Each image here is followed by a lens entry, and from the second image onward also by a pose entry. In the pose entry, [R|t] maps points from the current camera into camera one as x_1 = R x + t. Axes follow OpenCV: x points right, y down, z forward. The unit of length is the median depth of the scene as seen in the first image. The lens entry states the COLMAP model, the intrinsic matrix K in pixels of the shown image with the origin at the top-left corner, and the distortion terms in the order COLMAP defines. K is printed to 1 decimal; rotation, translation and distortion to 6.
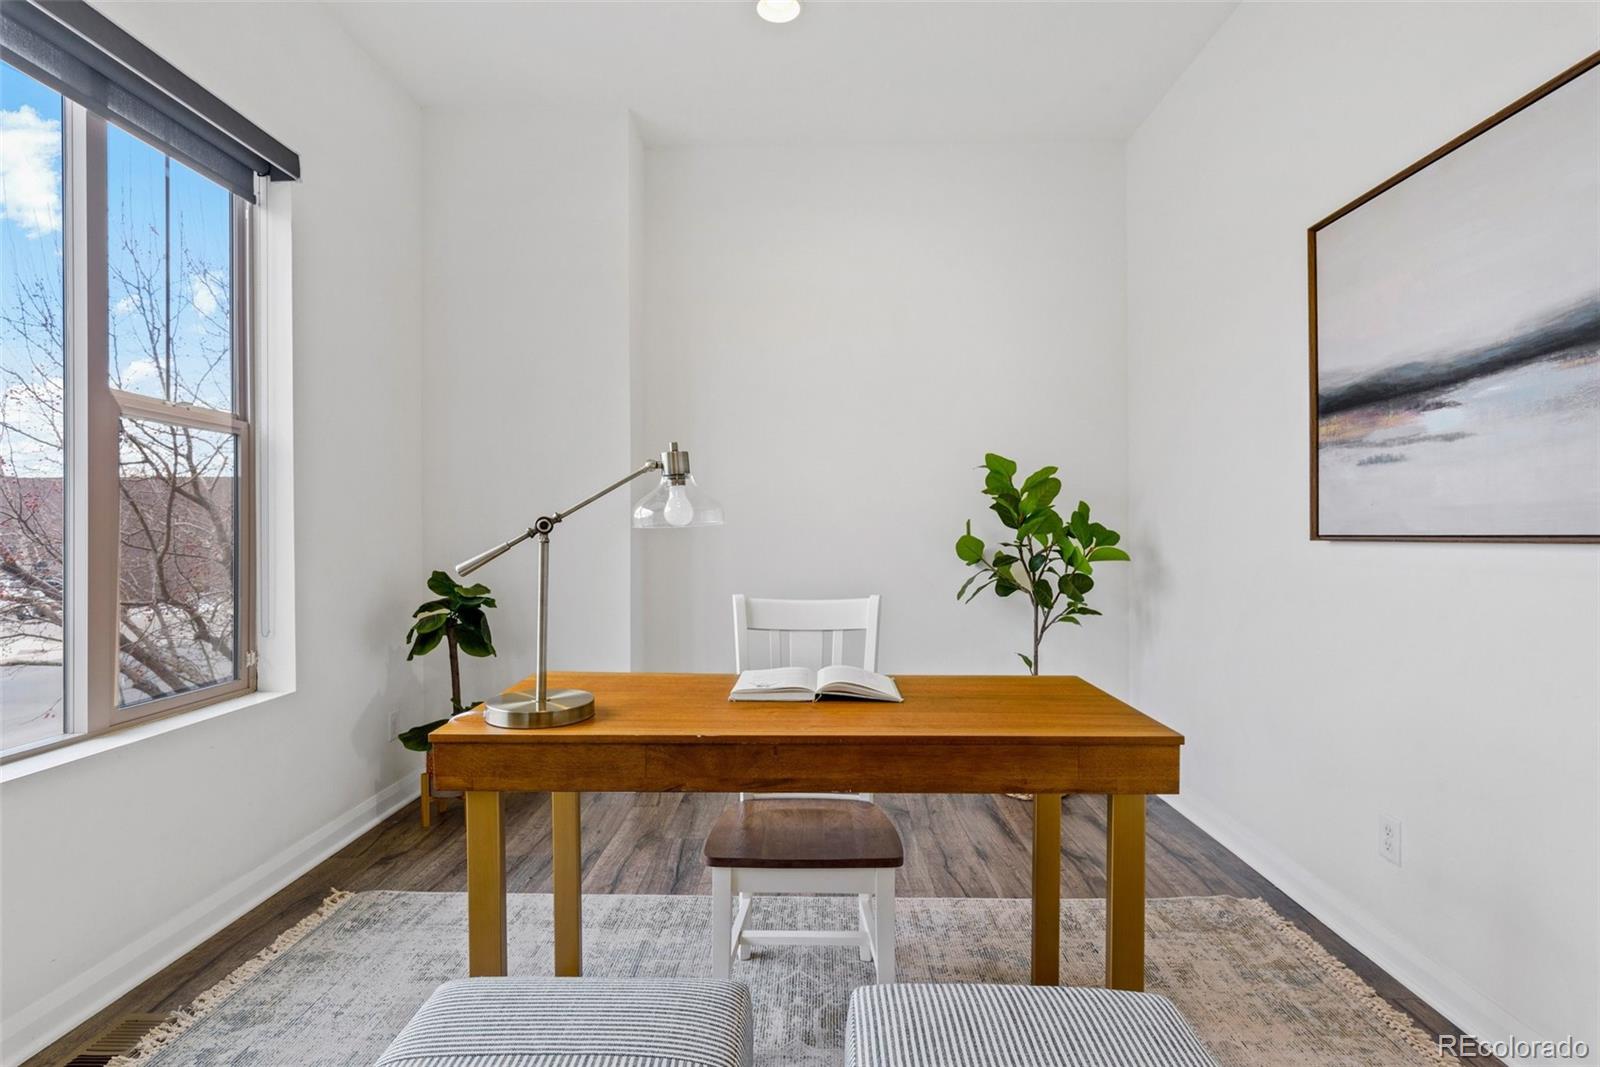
lens RADIAL K [[799.2, 0, 800.2], [0, 799.2, 533.1], [0, 0, 1]] dist [0.001391, -0.000060]
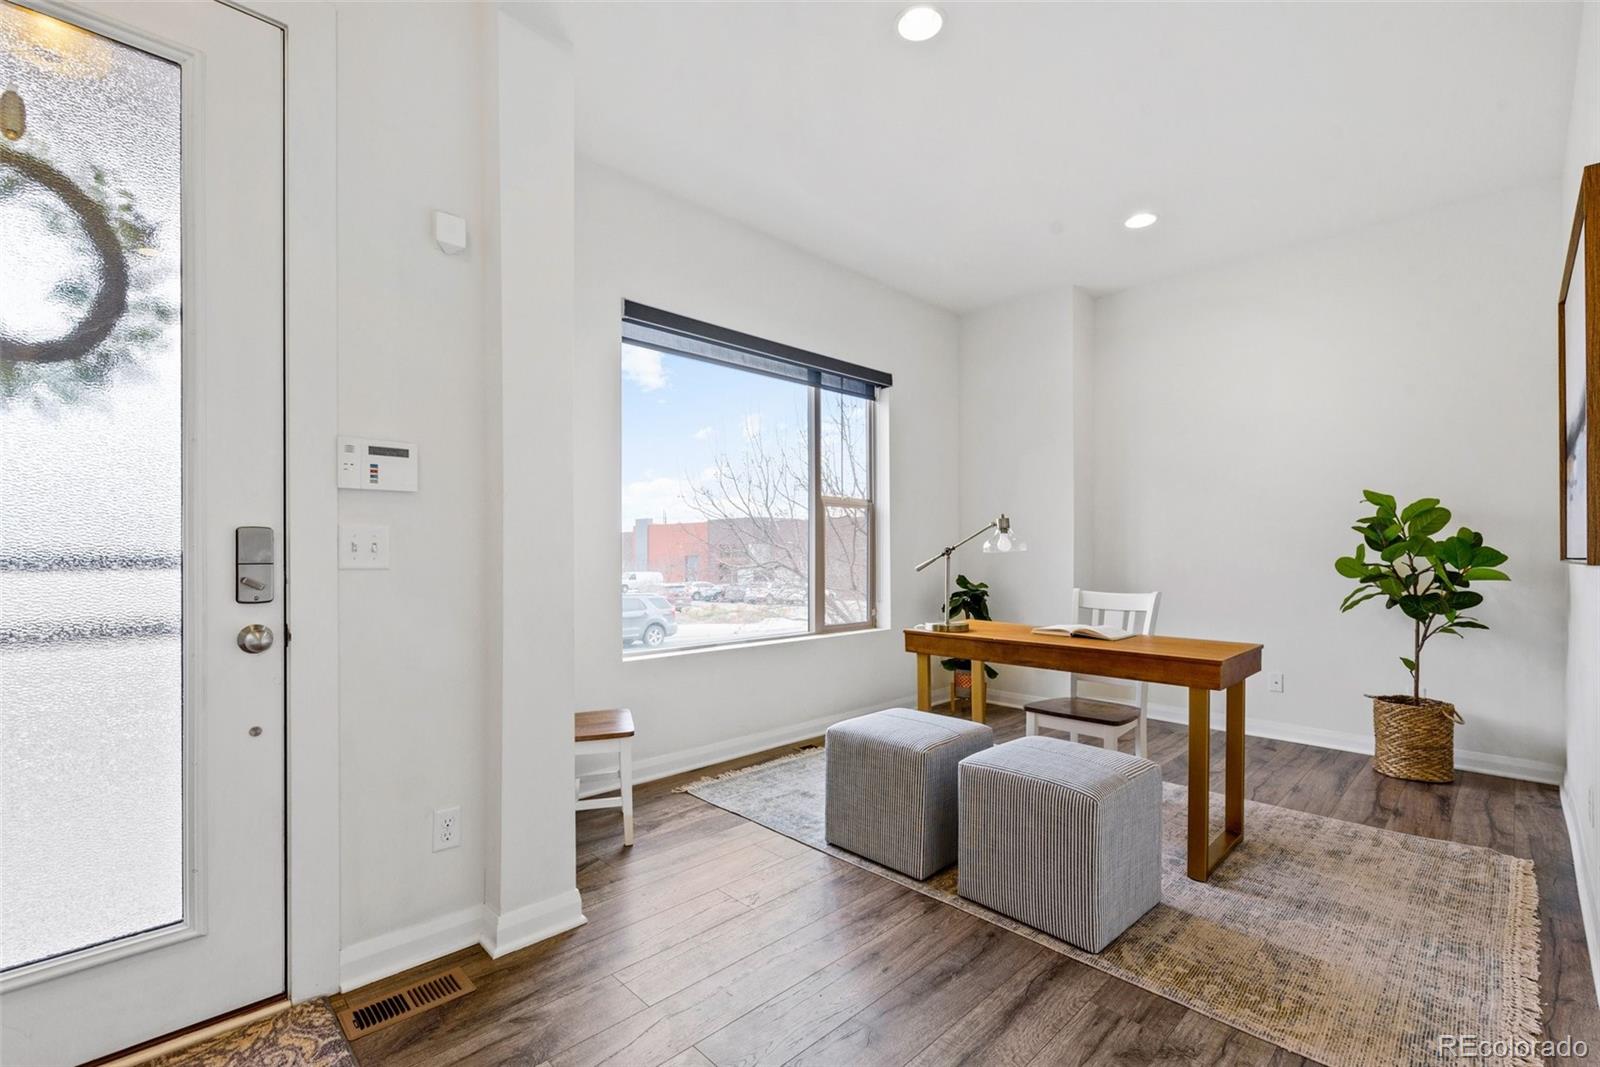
lens RADIAL K [[695.1, 0, 799.3], [0, 695.1, 544.4], [0, 0, 1]] dist [-0.000939, -0.000064]
pose [[0.713423, -0.006194, -0.700706, 0.483450], [-0.002541, 0.999931, -0.011426, -0.002864], [0.700729, 0.009933, 0.713359, -0.476935]]
